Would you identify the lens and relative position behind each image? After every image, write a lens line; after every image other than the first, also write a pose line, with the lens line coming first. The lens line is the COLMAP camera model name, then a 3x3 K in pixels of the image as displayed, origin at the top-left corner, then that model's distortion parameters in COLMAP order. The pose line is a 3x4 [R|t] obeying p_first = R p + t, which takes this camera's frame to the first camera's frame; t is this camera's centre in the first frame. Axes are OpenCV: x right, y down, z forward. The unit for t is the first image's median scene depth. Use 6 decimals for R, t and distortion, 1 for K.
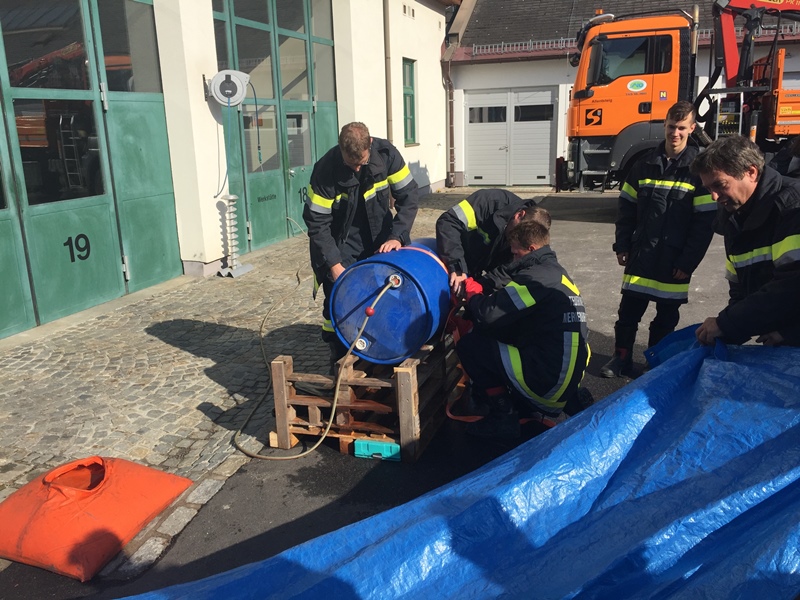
lens RADIAL K [[675.6, 0, 400.0], [0, 675.6, 300.0], [0, 0, 1]] dist [0.012955, -0.005223]
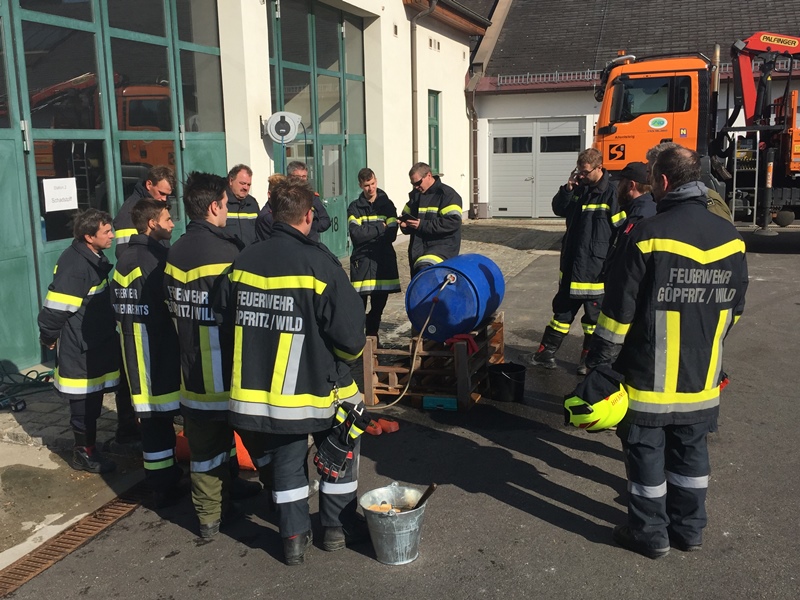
lens RADIAL K [[792.3, 0, 400.0], [0, 792.3, 300.0], [0, 0, 1]] dist [0.003626, 0.016719]
pose [[0.999911, 0.009796, -0.009058, -0.031415], [-0.010358, 0.997882, -0.064220, 0.035650], [0.008410, 0.064308, 0.997895, -0.194166]]
